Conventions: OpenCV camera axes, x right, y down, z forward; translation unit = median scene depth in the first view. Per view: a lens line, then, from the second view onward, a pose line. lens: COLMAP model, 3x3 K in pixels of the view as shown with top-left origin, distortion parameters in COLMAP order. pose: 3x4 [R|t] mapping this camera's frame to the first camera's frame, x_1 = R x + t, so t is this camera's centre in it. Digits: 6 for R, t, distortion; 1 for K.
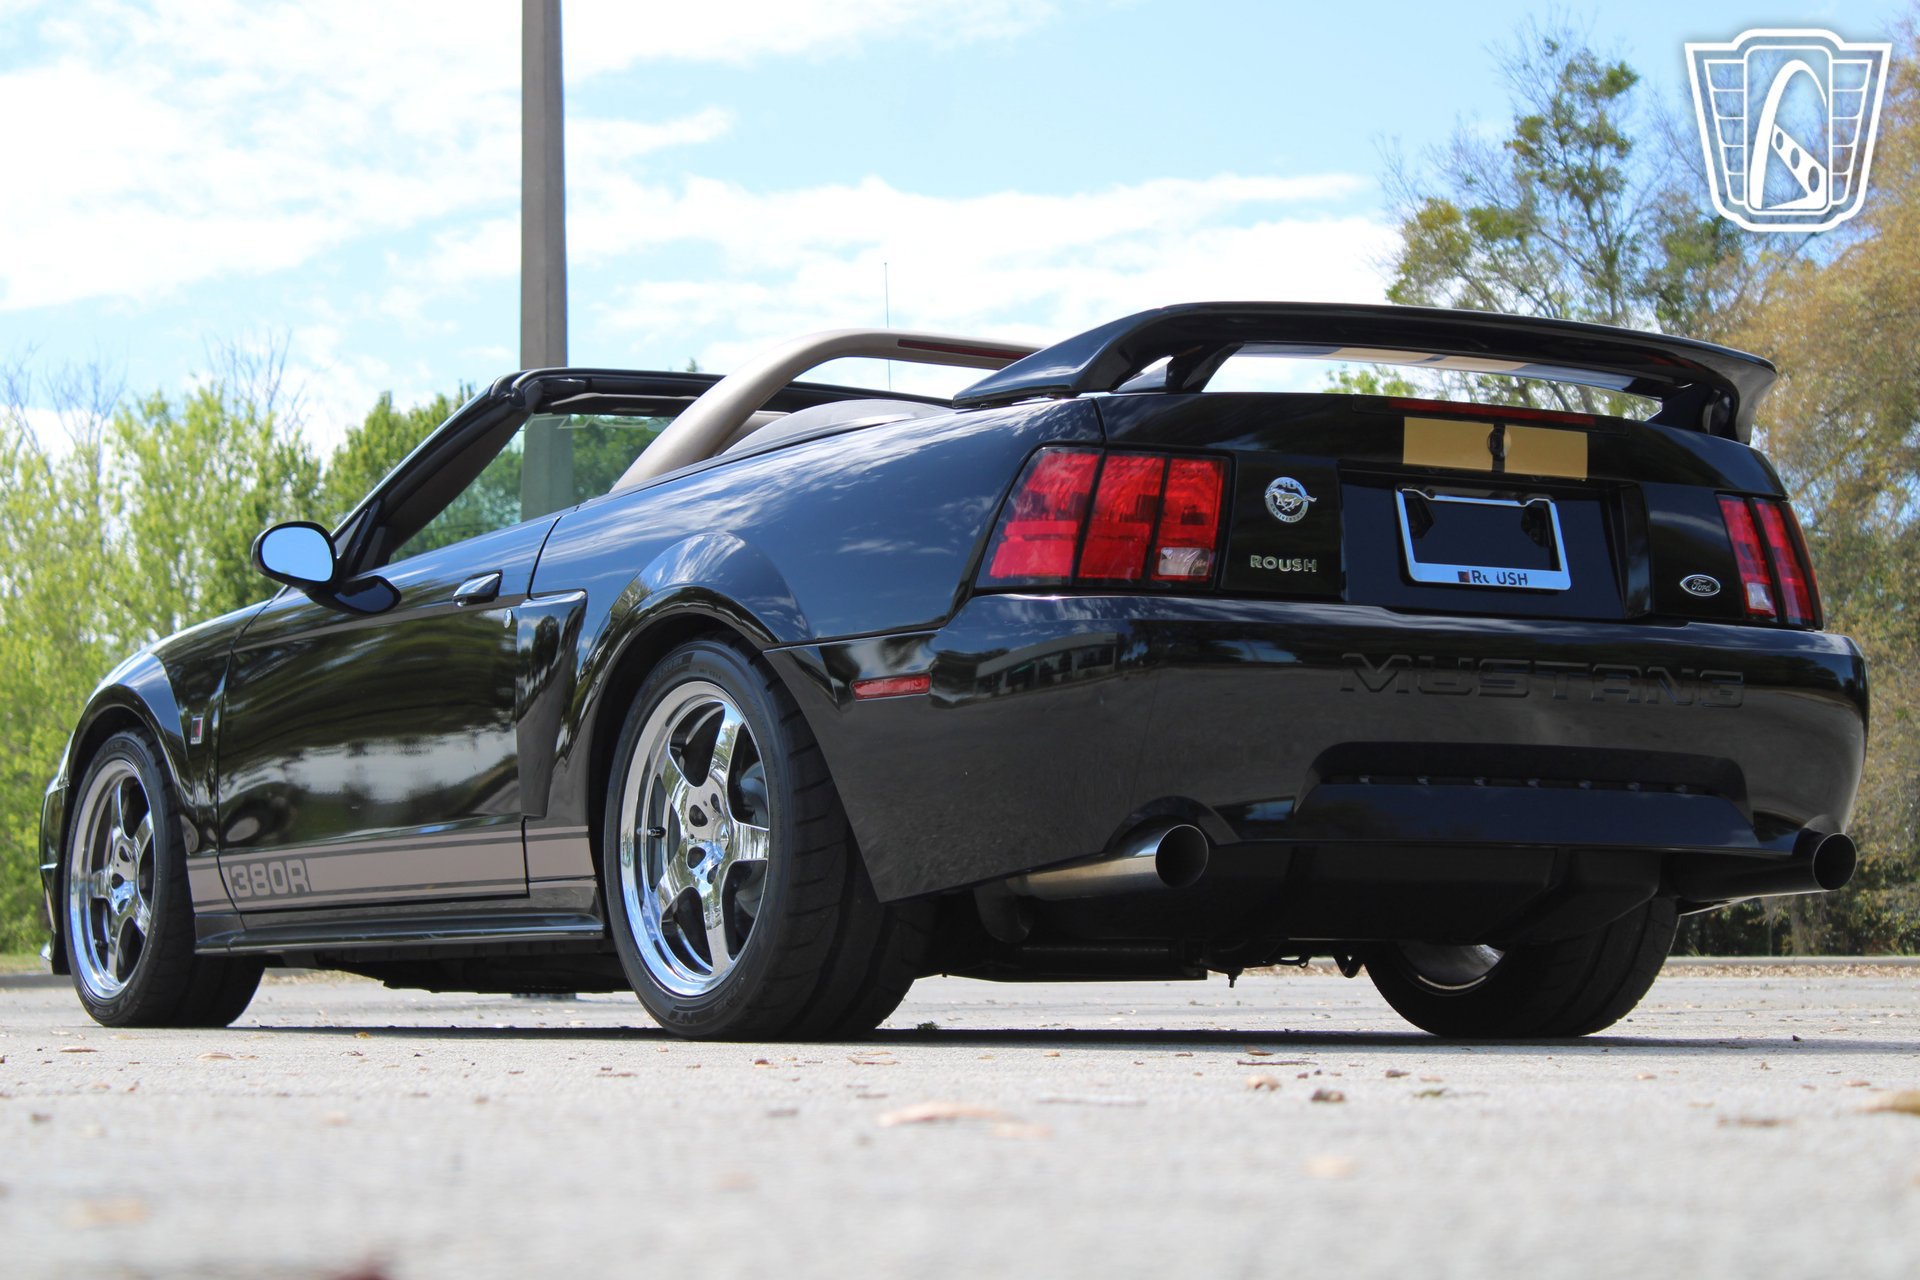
lens RADIAL K [[4418.4, 0, 966.7], [0, 4418.4, 689.1], [0, 0, 1]] dist [0.119692, 0.284902]
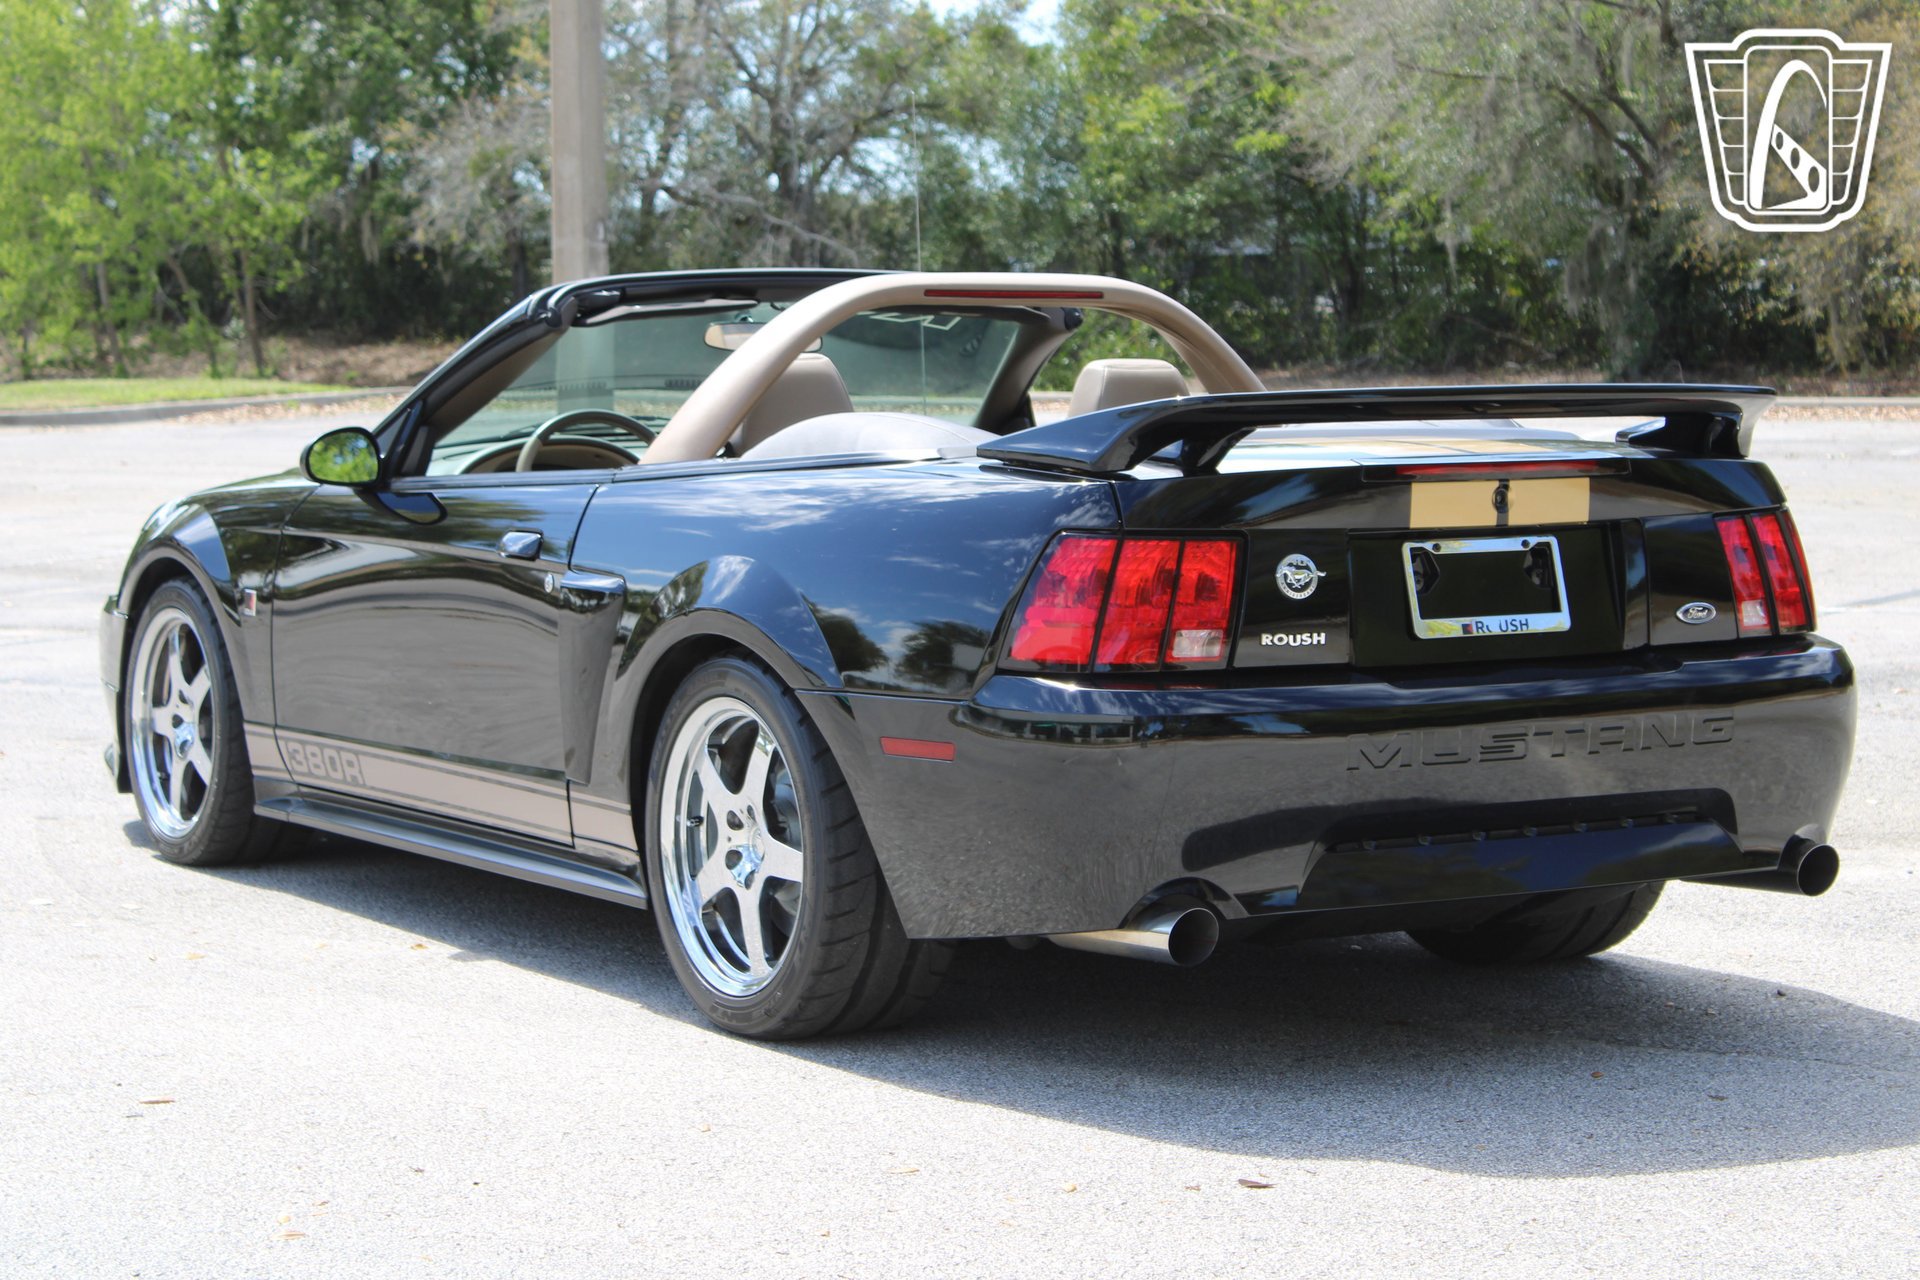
lens RADIAL K [[4418.4, 0, 966.7], [0, 4418.4, 689.1], [0, 0, 1]] dist [0.119692, 0.284902]
pose [[0.999962, -0.002020, -0.008526, 0.003229], [0.003387, 0.986544, 0.163460, -0.174997], [0.008081, -0.163482, 0.986513, -0.029322]]
